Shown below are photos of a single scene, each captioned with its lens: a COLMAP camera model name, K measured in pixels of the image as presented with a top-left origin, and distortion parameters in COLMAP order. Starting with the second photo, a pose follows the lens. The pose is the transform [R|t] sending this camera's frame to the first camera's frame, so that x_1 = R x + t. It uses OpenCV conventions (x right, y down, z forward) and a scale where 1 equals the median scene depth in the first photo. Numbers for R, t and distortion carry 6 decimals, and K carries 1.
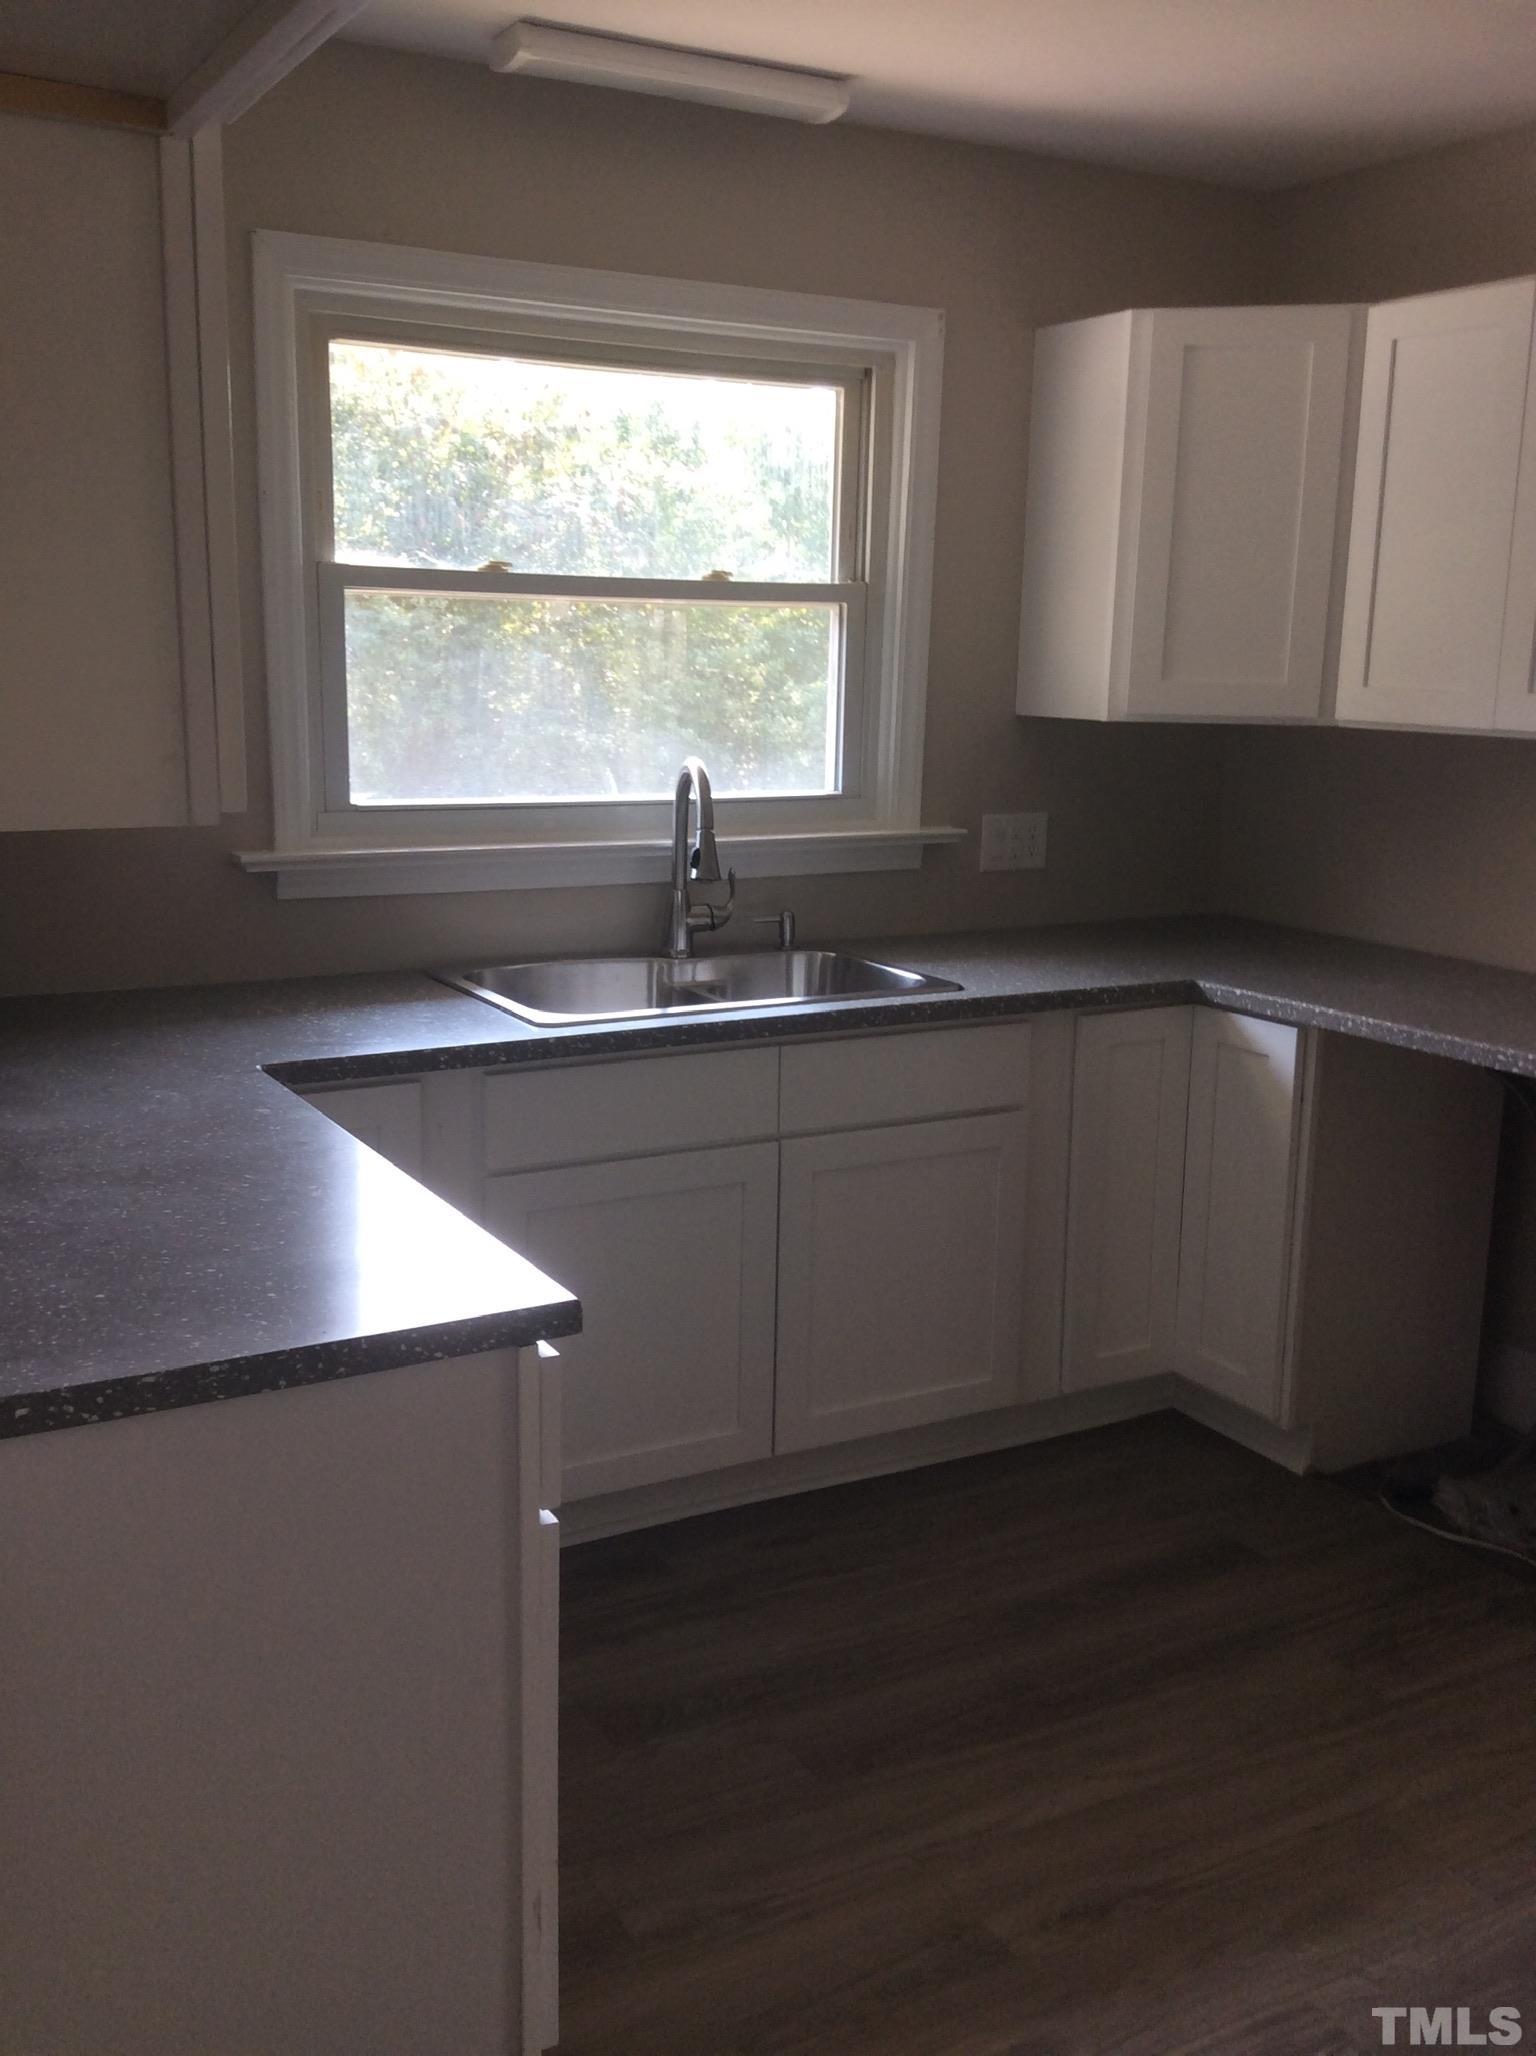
lens RADIAL K [[1908.6, 0, 776.8], [0, 1908.6, 1051.4], [0, 0, 1]] dist [0.199271, -0.495398]
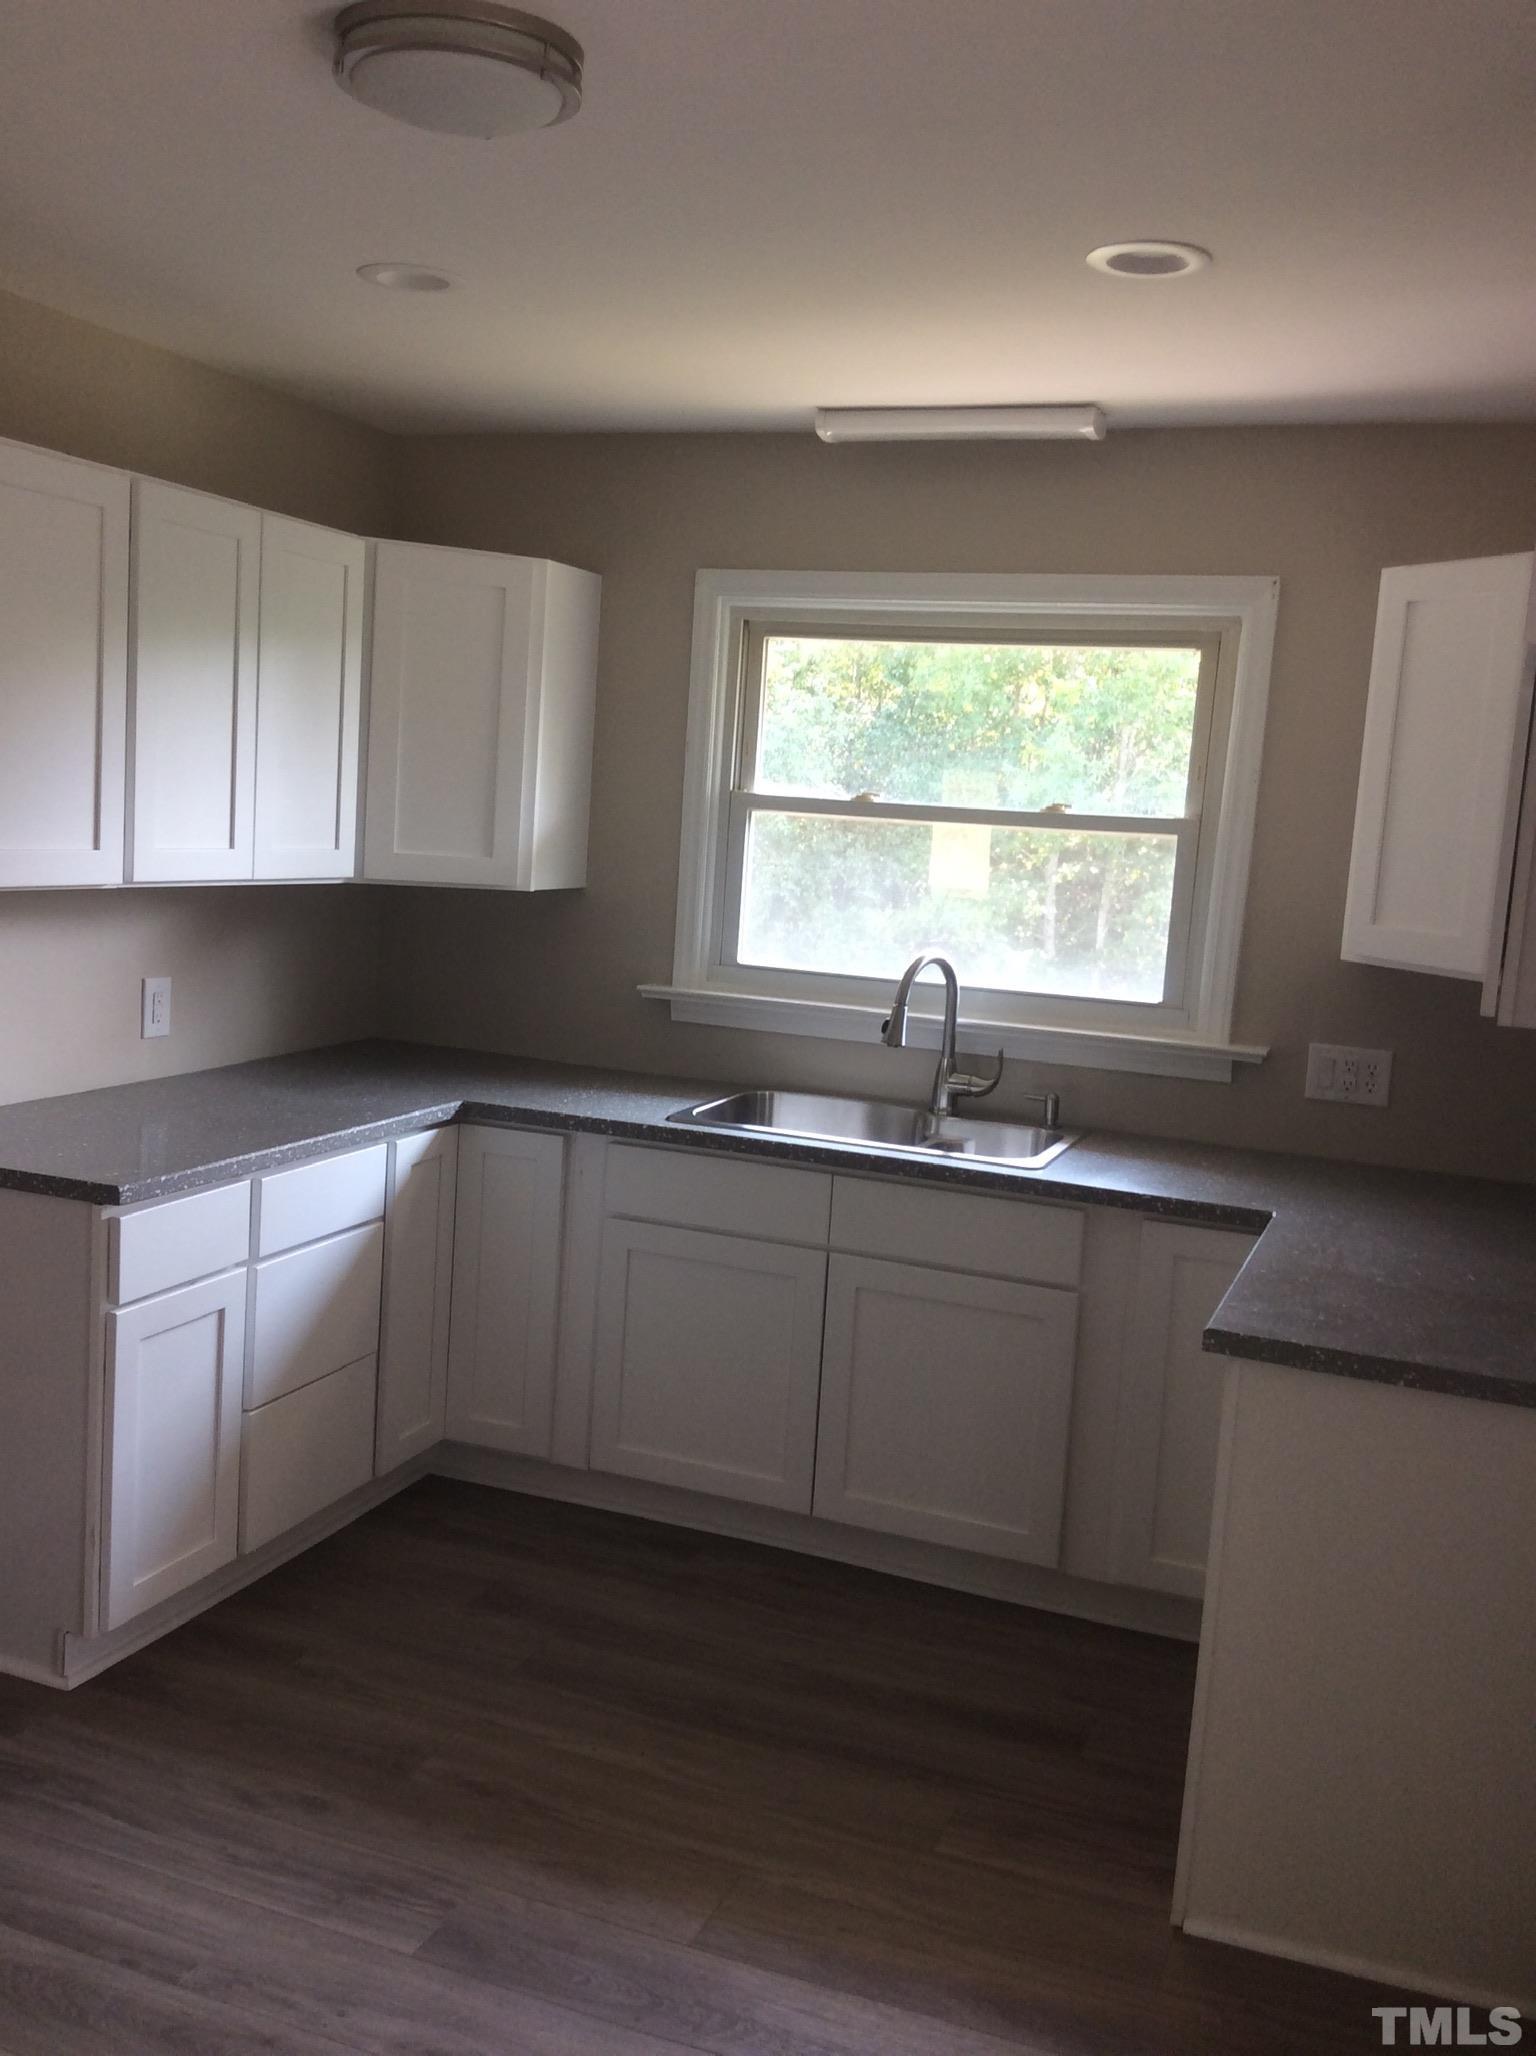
lens RADIAL K [[1921.2, 0, 767.0], [0, 1921.2, 1041.0], [0, 0, 1]] dist [0.192911, -0.441299]
pose [[0.626023, 0.121583, -0.770268, 0.824734], [-0.214530, 0.976508, -0.020218, -0.047069], [0.749715, 0.177903, 0.637400, 0.142836]]
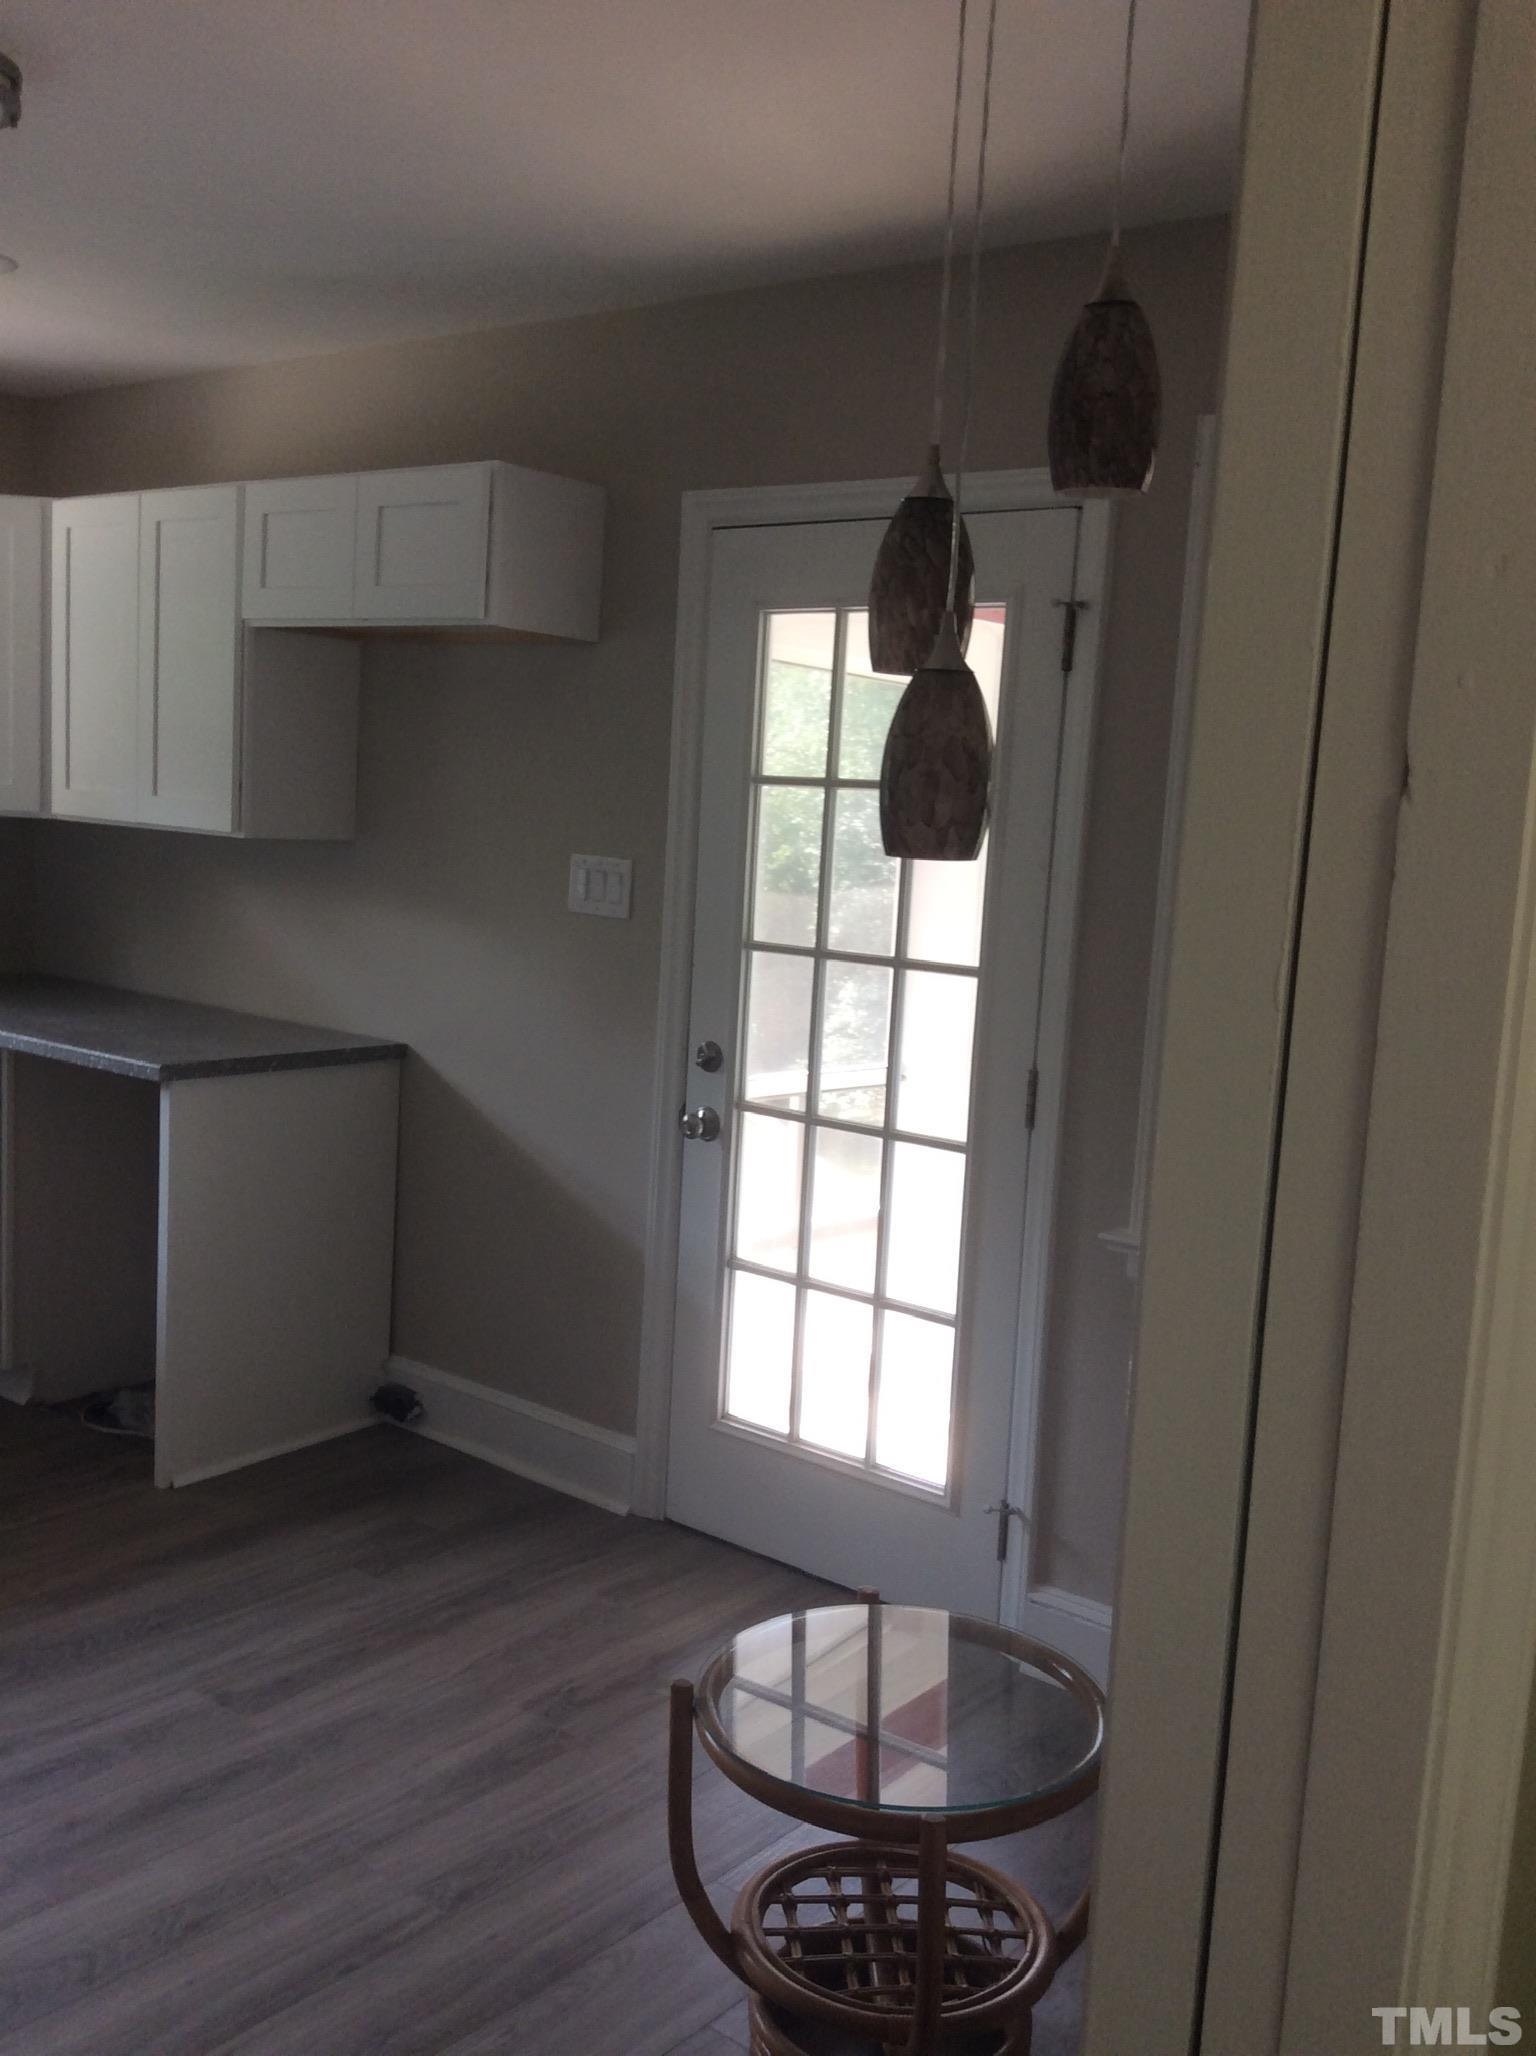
lens RADIAL K [[1930.2, 0, 765.2], [0, 1930.2, 1056.2], [0, 0, 1]] dist [0.038607, -0.000623]
pose [[0.936732, -0.021657, 0.349378, 0.284896], [0.040796, 0.998037, -0.047514, 0.070999], [-0.347663, 0.058761, 0.935776, -0.365572]]
